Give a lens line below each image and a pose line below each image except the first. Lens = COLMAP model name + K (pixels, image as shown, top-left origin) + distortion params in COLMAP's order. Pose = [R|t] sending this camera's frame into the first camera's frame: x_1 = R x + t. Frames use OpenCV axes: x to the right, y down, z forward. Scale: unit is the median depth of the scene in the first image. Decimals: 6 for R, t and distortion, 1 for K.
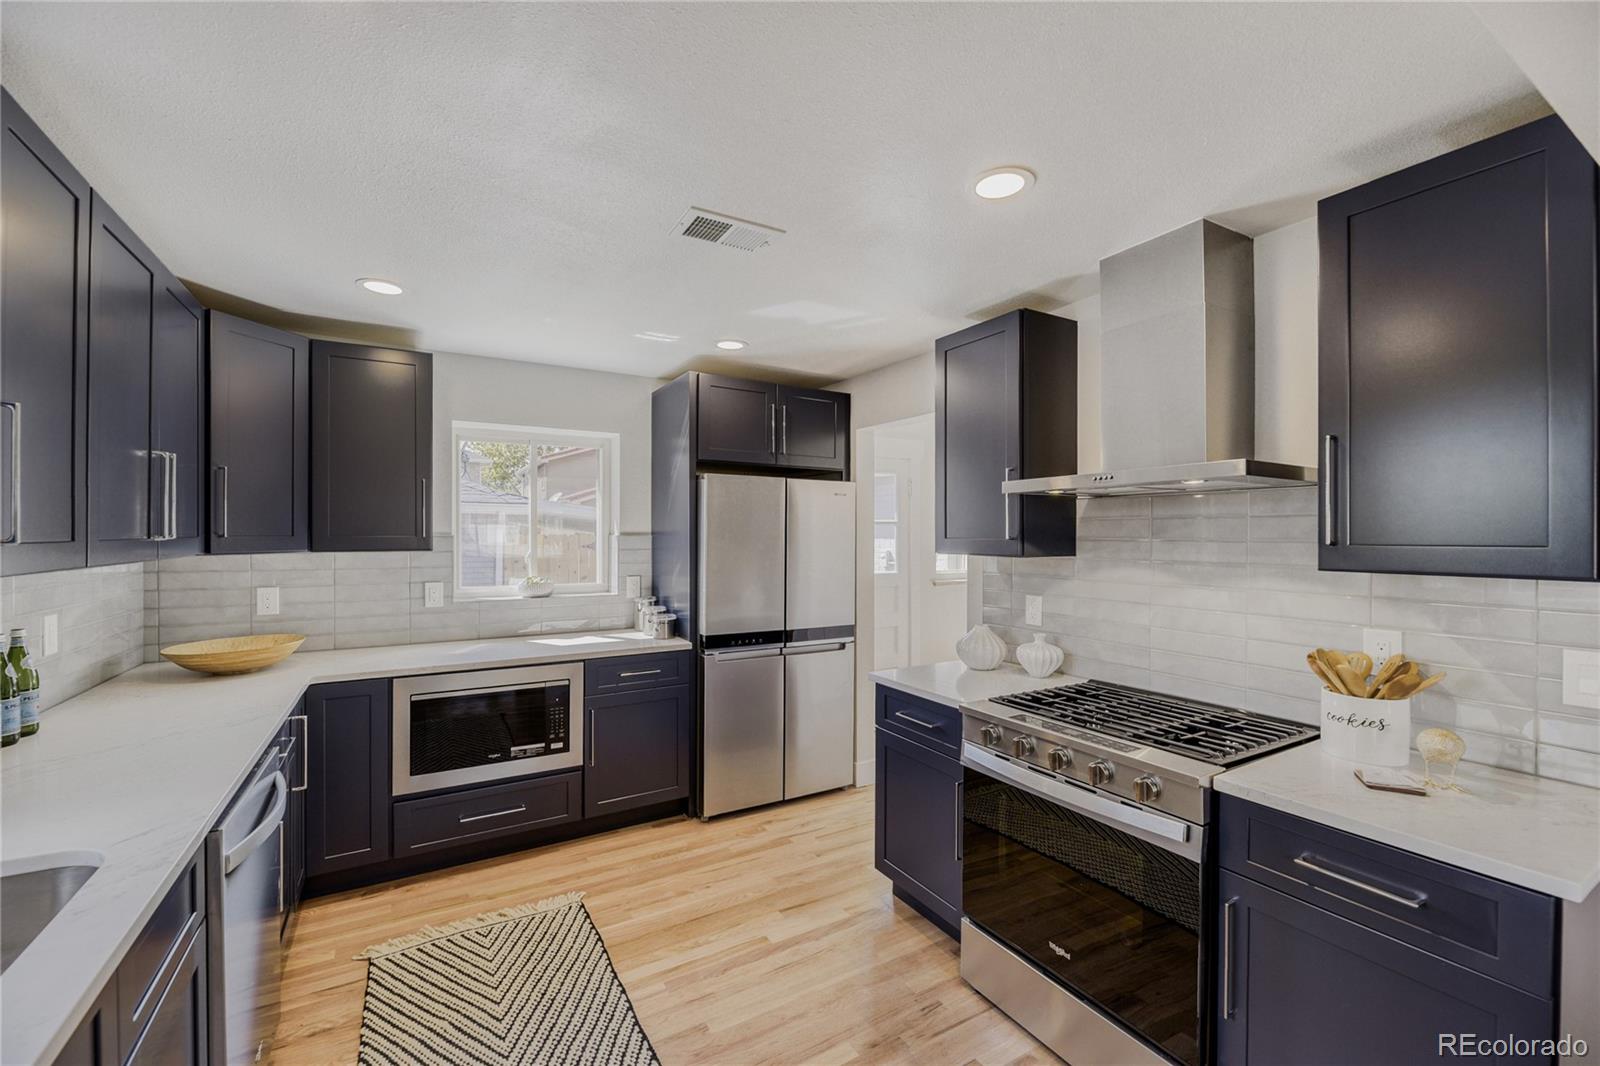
lens RADIAL K [[652.7, 0, 796.9], [0, 652.7, 535.3], [0, 0, 1]] dist [0.000537, -0.003345]
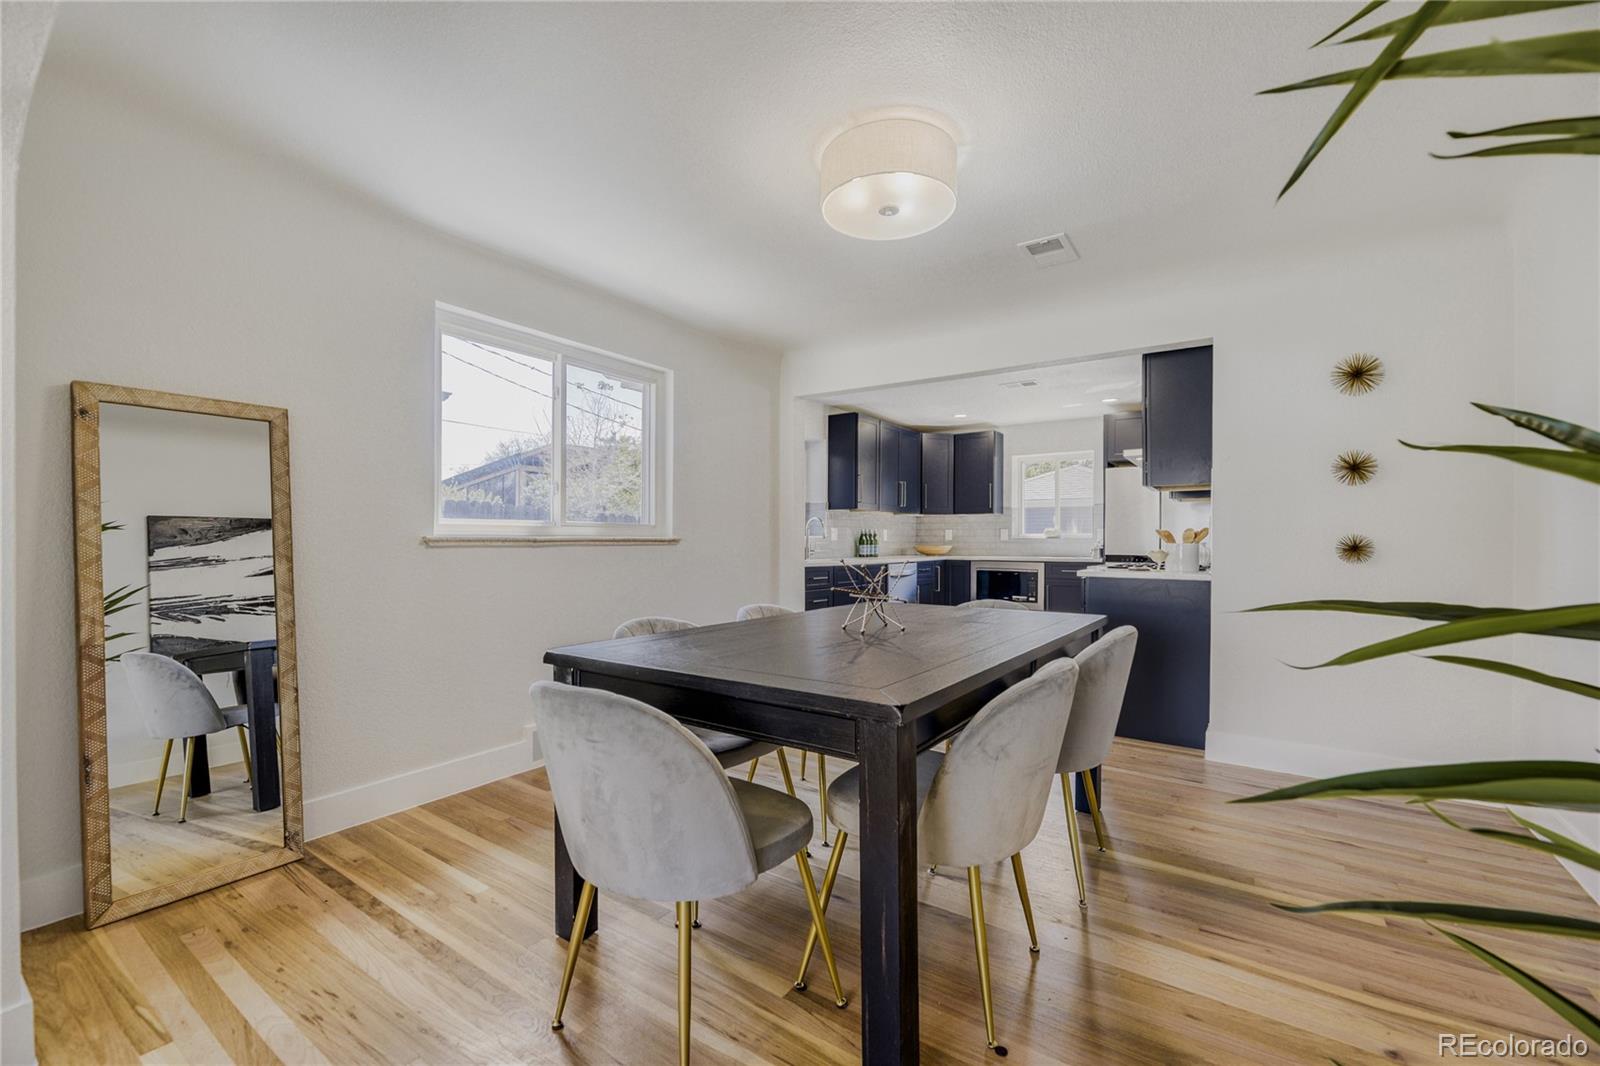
lens RADIAL K [[652.7, 0, 786.9], [0, 652.7, 534.9], [0, 0, 1]] dist [0.000537, -0.003345]
pose [[0.405254, -0.008264, -0.914167, 1.362451], [-0.005417, 0.999920, -0.011441, 0.138377], [0.914188, 0.009588, 0.405177, -0.679762]]
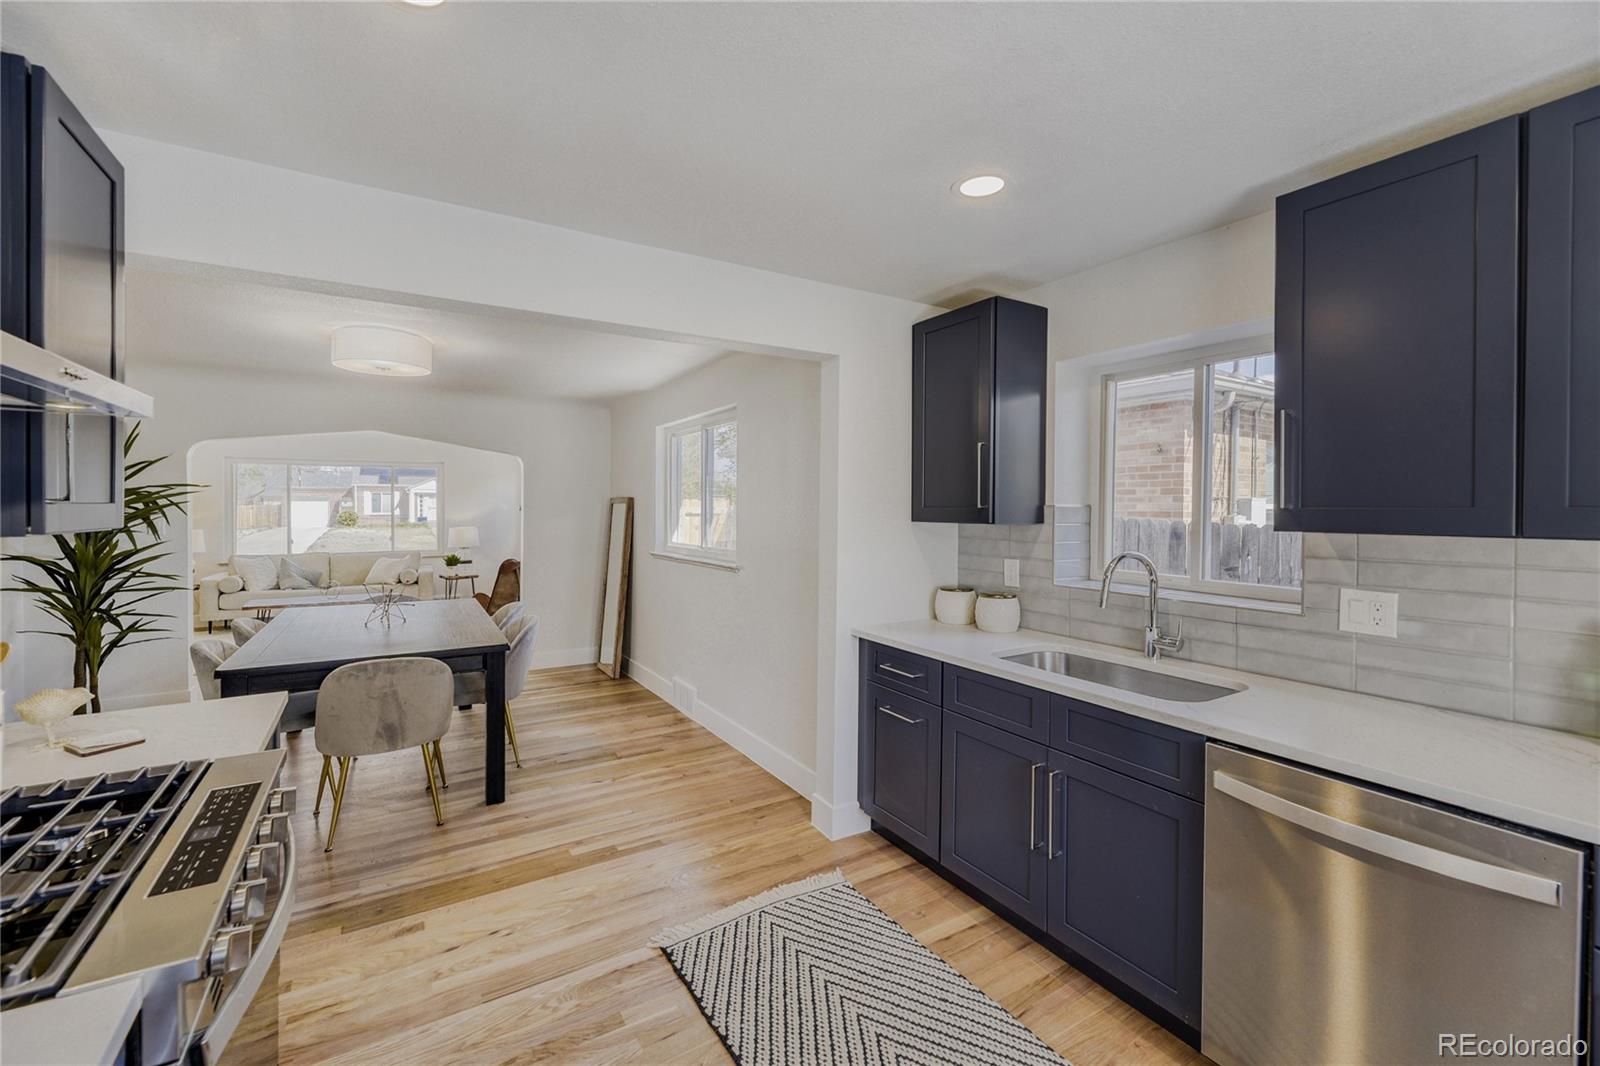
lens RADIAL K [[652.7, 0, 809.0], [0, 652.7, 515.5], [0, 0, 1]] dist [0.000537, -0.003345]
pose [[-0.999108, -0.010881, -0.040812, -0.038882], [-0.011313, 0.999882, 0.010369, 0.011729], [0.040694, 0.010822, -0.999113, 0.990602]]
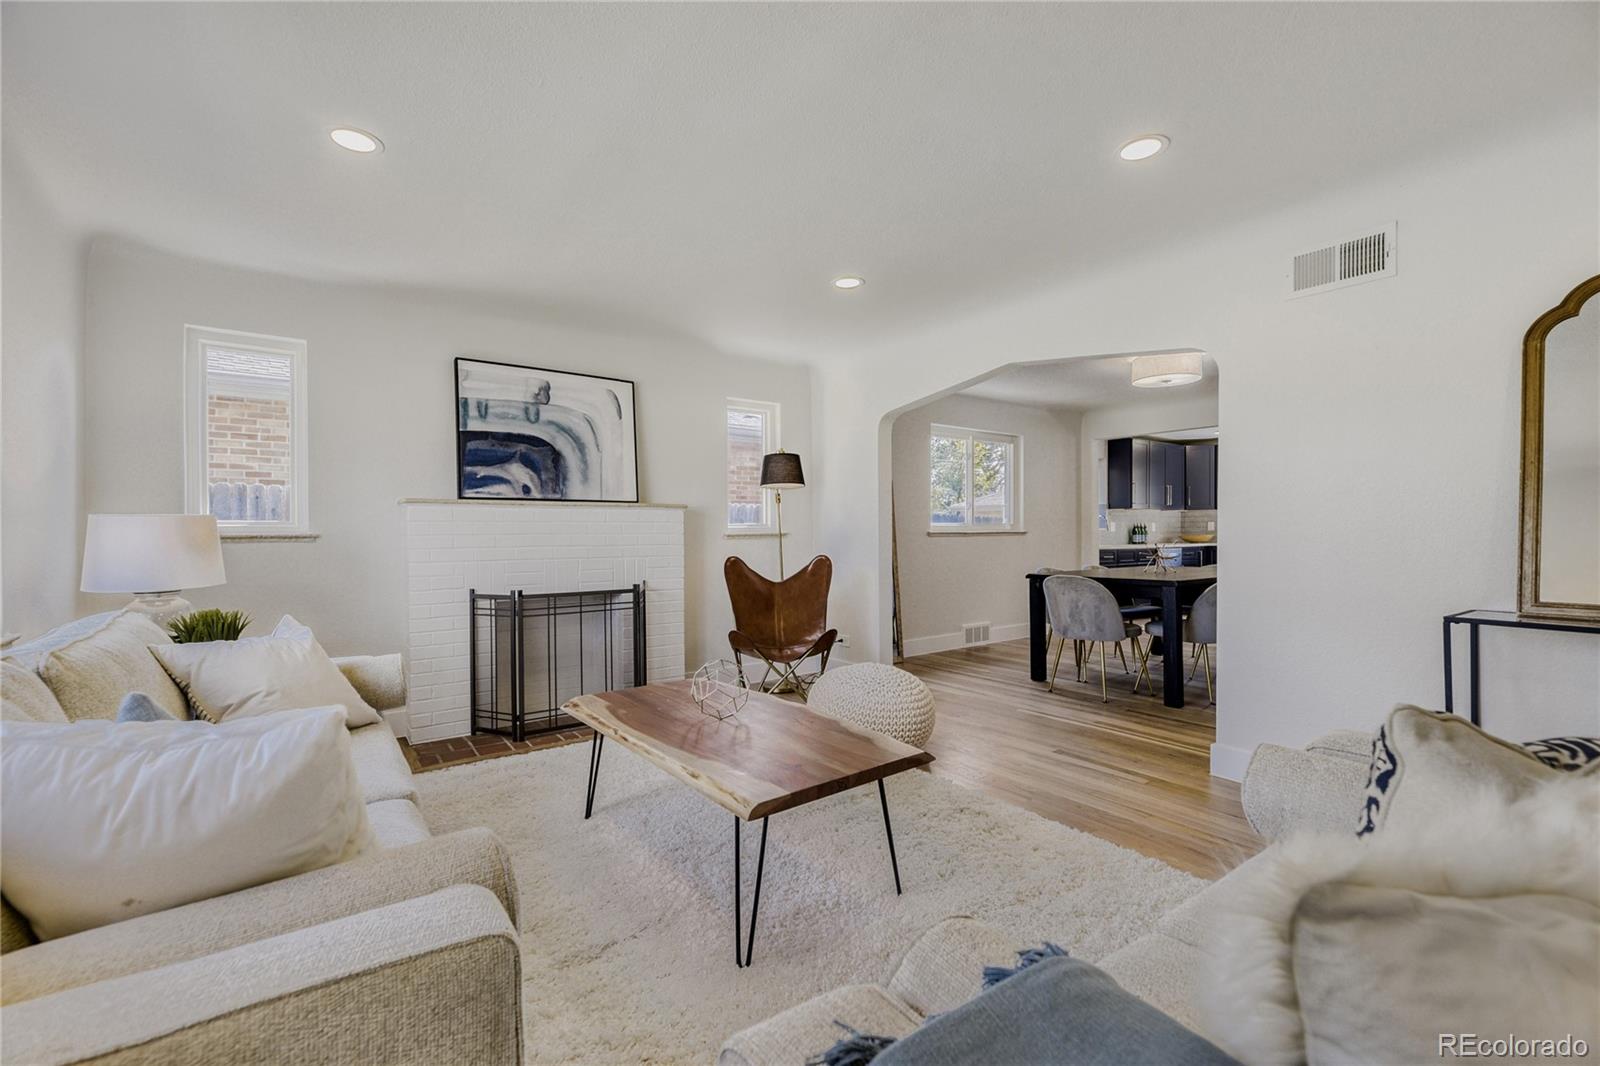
lens RADIAL K [[671.1, 0, 806.4], [0, 671.1, 533.9], [0, 0, 1]] dist [0.004971, -0.004159]
pose [[0.103509, 0.001058, -0.994628, 2.347782], [0.001646, 0.999998, 0.001235, 0.136048], [0.994627, -0.001765, 0.103507, -1.369740]]
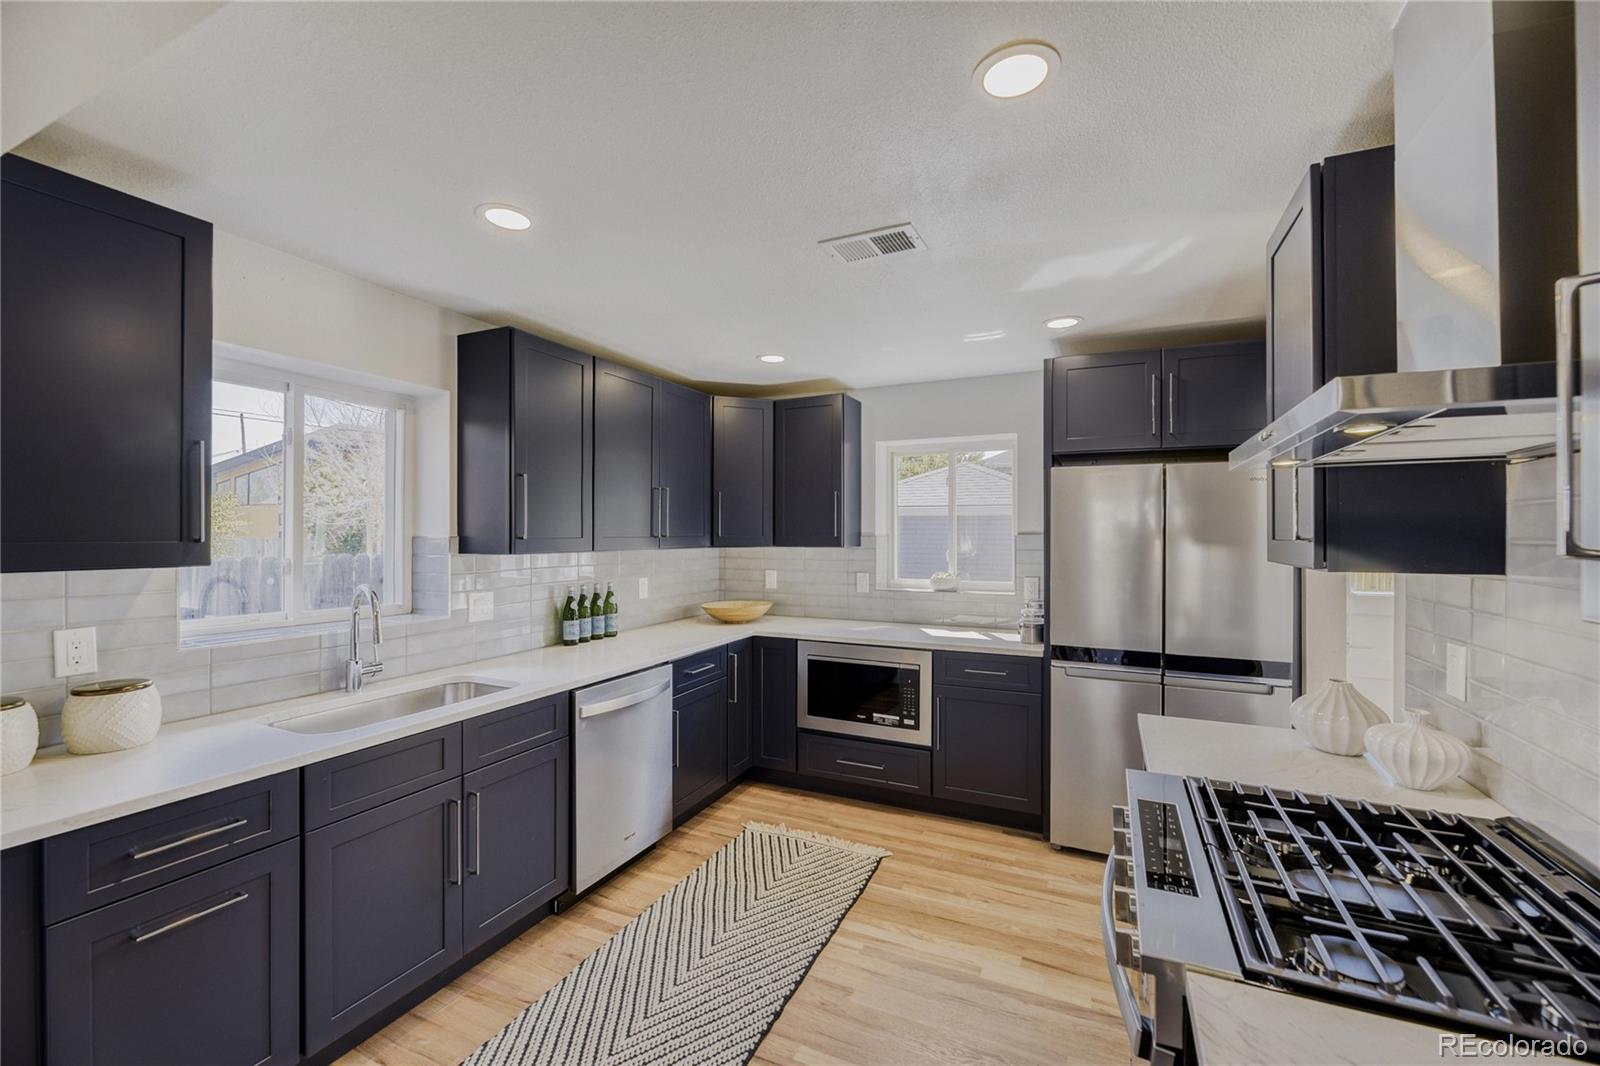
lens RADIAL K [[652.7, 0, 800.6], [0, 652.7, 530.1], [0, 0, 1]] dist [0.000537, -0.003345]
pose [[0.563954, -0.007087, -0.825776, 0.473143], [0.000300, 0.999965, -0.008377, 0.000602], [0.825806, 0.004476, 0.563936, 0.215951]]
